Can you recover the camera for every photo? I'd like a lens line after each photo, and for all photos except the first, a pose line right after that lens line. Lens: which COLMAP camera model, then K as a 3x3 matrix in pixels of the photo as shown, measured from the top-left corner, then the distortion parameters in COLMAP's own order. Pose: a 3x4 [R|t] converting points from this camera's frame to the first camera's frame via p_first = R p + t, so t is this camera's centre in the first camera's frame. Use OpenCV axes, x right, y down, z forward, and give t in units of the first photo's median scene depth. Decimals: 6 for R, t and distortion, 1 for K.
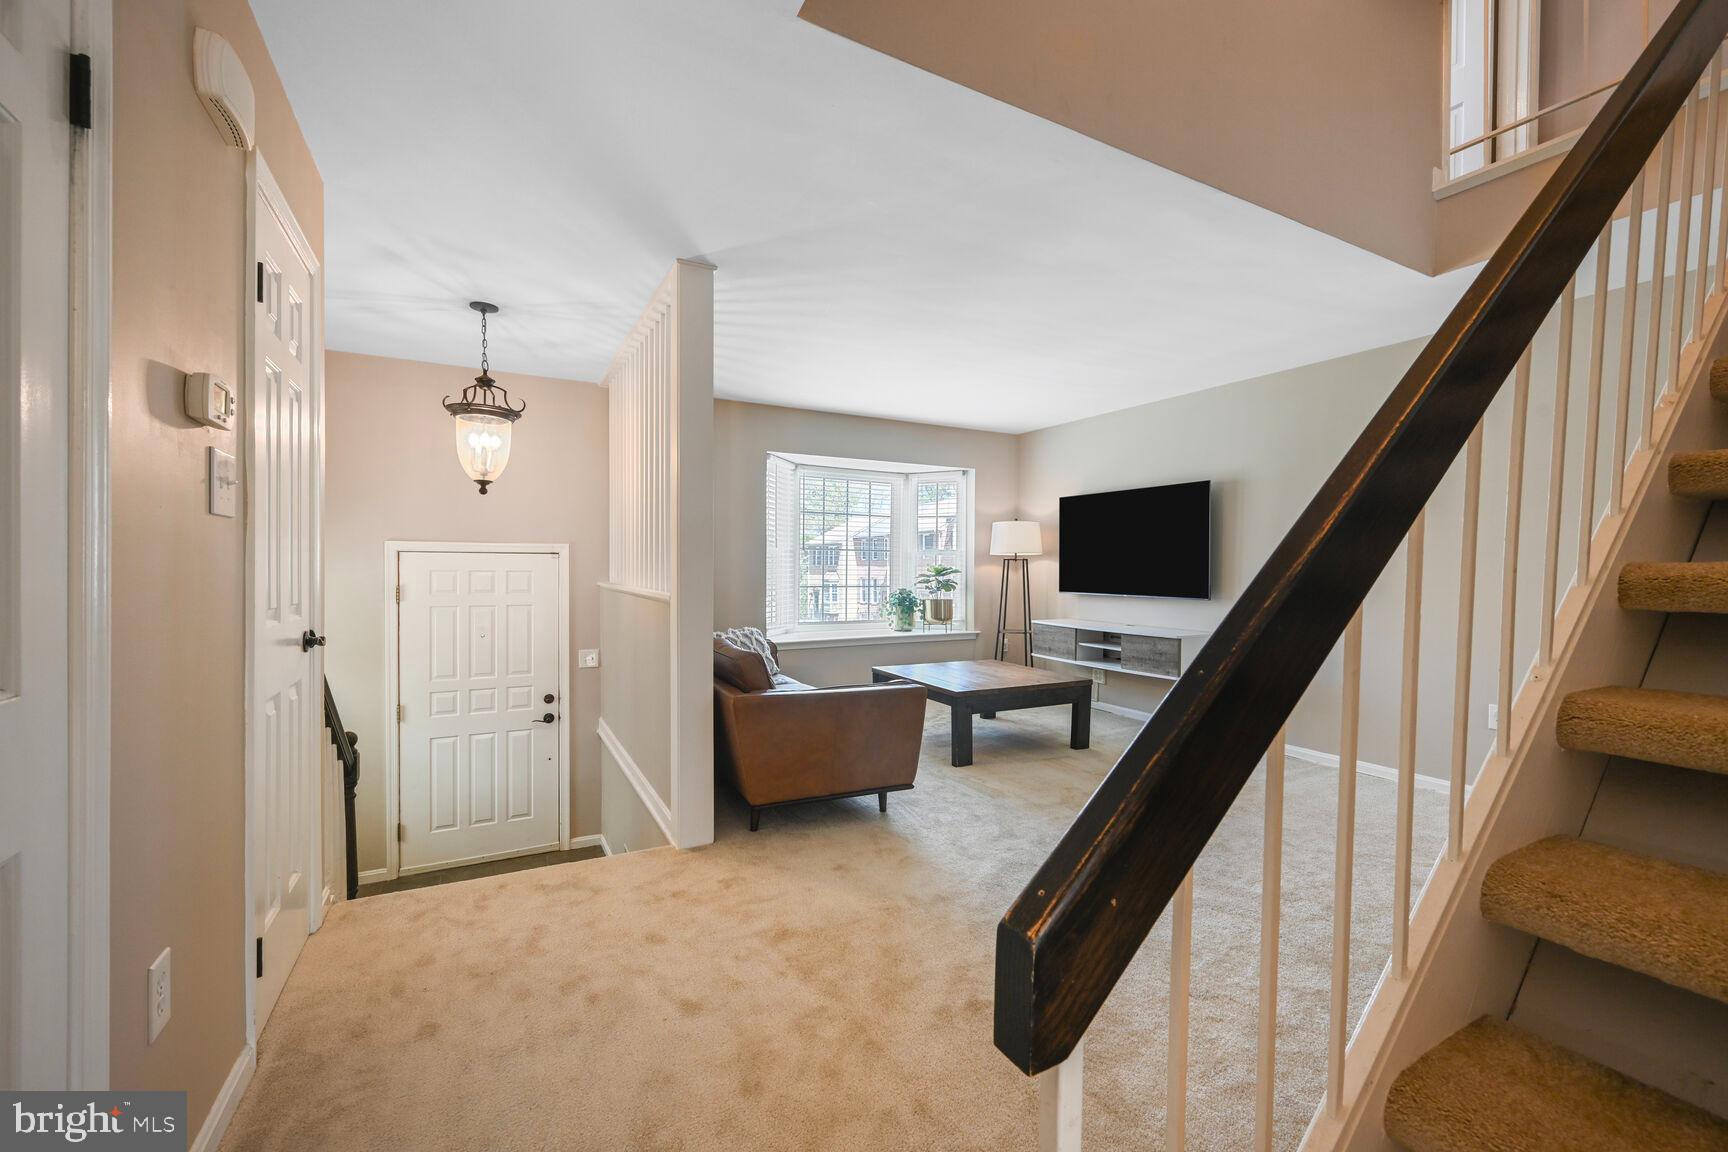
lens RADIAL K [[713.1, 0, 870.6], [0, 713.1, 578.9], [0, 0, 1]] dist [-0.002666, -0.000059]
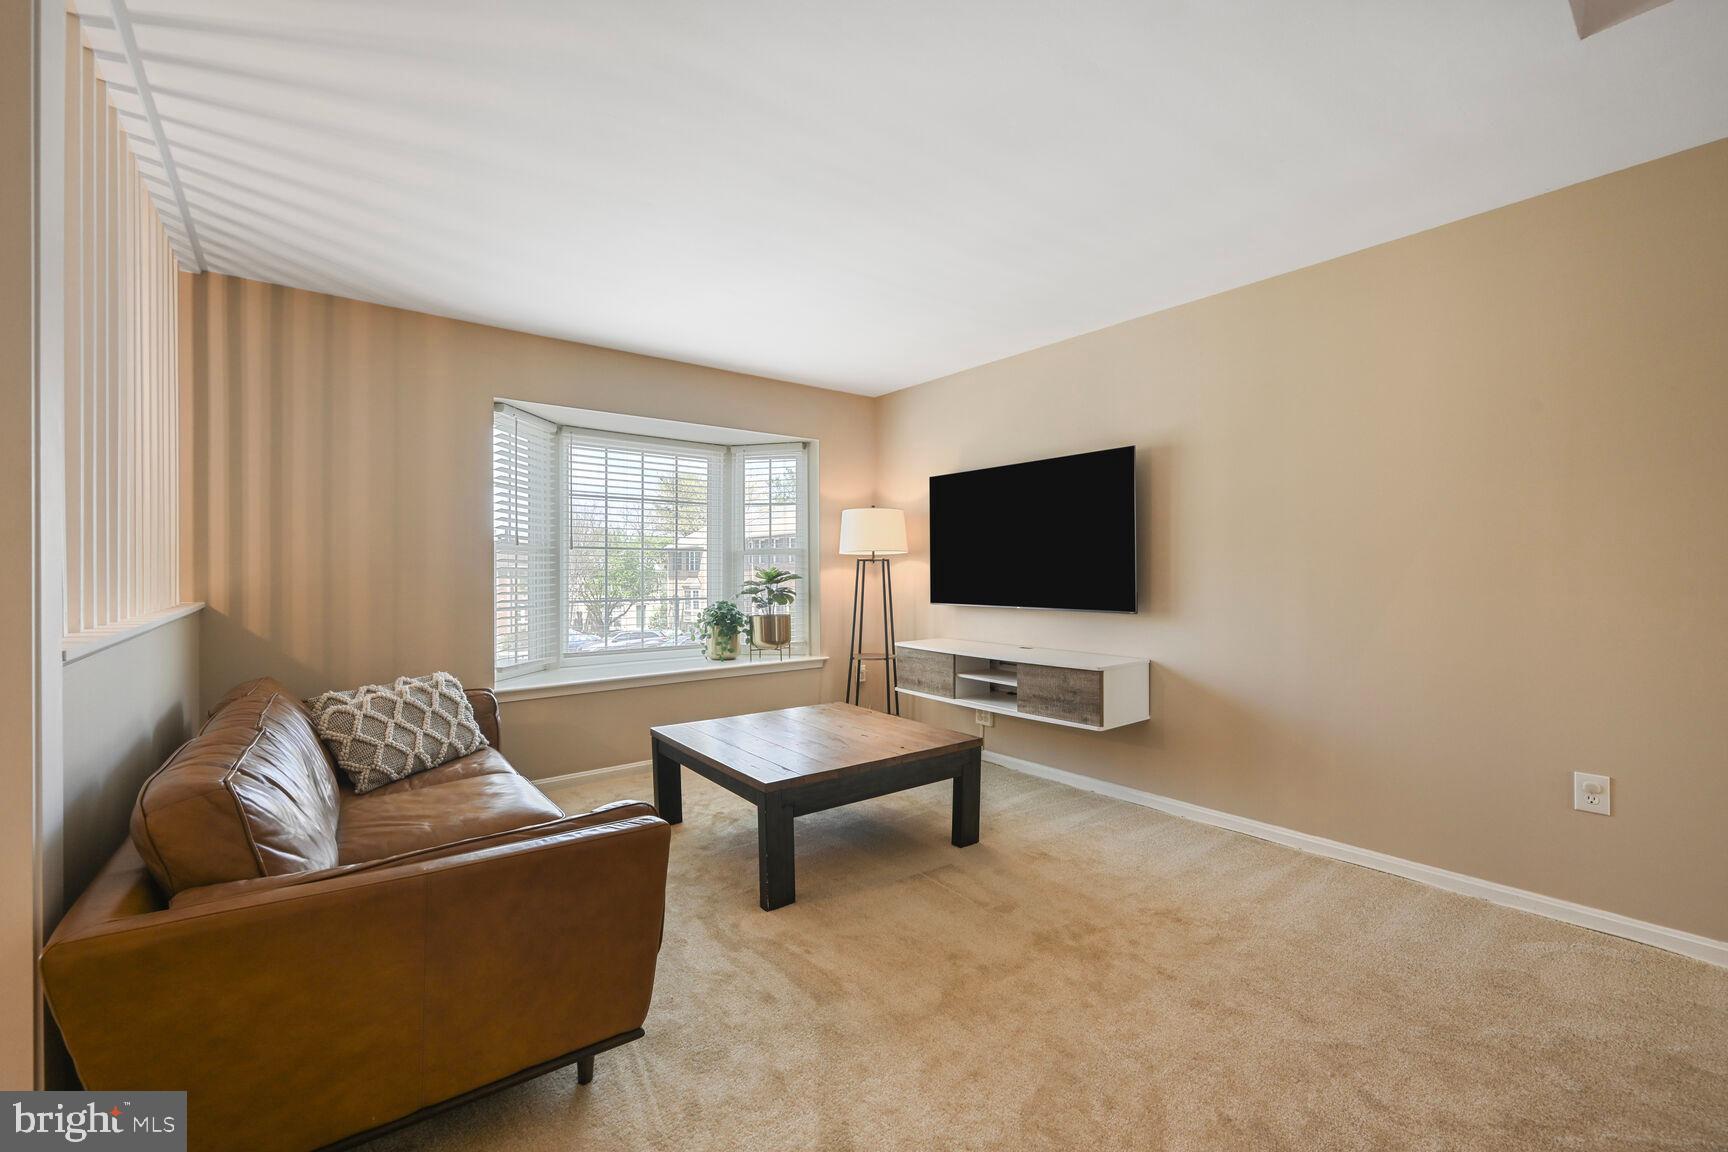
lens RADIAL K [[713.1, 0, 862.6], [0, 713.1, 574.8], [0, 0, 1]] dist [-0.002666, -0.000059]
pose [[0.986028, -0.011252, 0.166200, 0.073818], [0.013248, 0.999853, -0.010901, -0.004363], [-0.166052, 0.012951, 0.986032, 0.287662]]
